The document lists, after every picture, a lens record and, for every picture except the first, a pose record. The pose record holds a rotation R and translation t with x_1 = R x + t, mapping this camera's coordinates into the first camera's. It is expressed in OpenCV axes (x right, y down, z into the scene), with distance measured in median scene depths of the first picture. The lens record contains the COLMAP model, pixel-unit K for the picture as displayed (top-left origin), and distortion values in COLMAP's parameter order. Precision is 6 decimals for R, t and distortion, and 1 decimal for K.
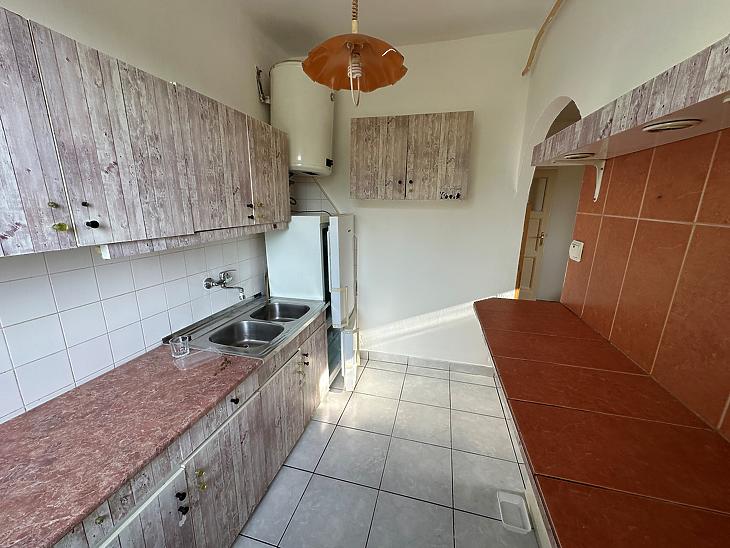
lens RADIAL K [[292.1, 0, 364.5], [0, 292.1, 276.4], [0, 0, 1]] dist [0.003025, 0.000539]
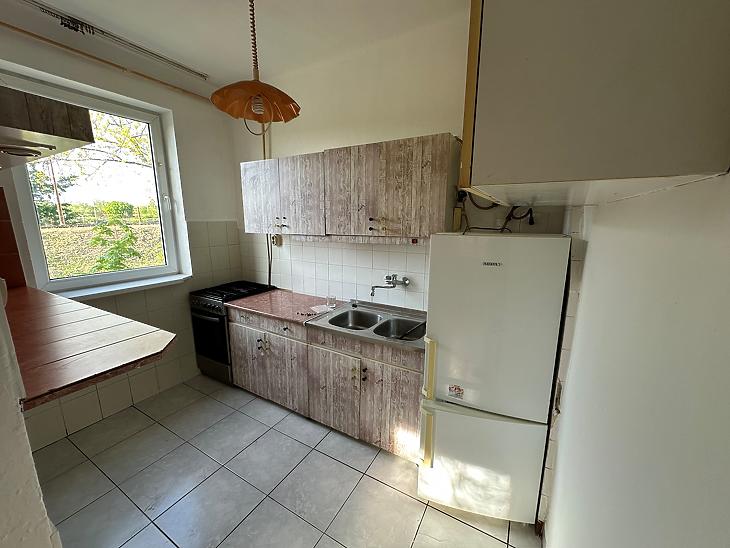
lens RADIAL K [[292.1, 0, 365.7], [0, 292.1, 272.2], [0, 0, 1]] dist [0.003025, 0.000539]
pose [[-0.255186, 0.174196, -0.951071, 0.936891], [-0.234589, 0.943093, 0.235678, -0.377716], [0.938002, 0.283252, -0.199800, 1.539008]]
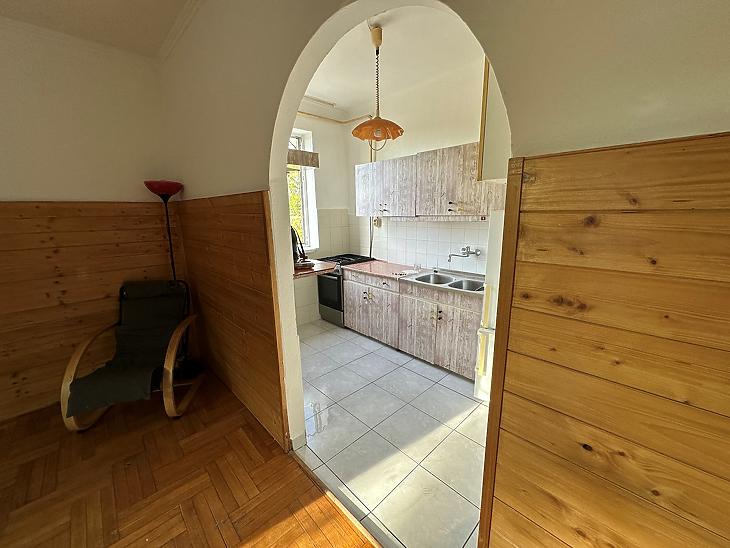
lens RADIAL K [[292.1, 0, 364.0], [0, 292.1, 272.9], [0, 0, 1]] dist [0.003025, 0.000539]
pose [[-0.524679, 0.185392, -0.830868, 1.513614], [-0.188979, 0.926282, 0.326019, -0.385310], [0.830060, 0.328072, -0.450965, 1.753507]]
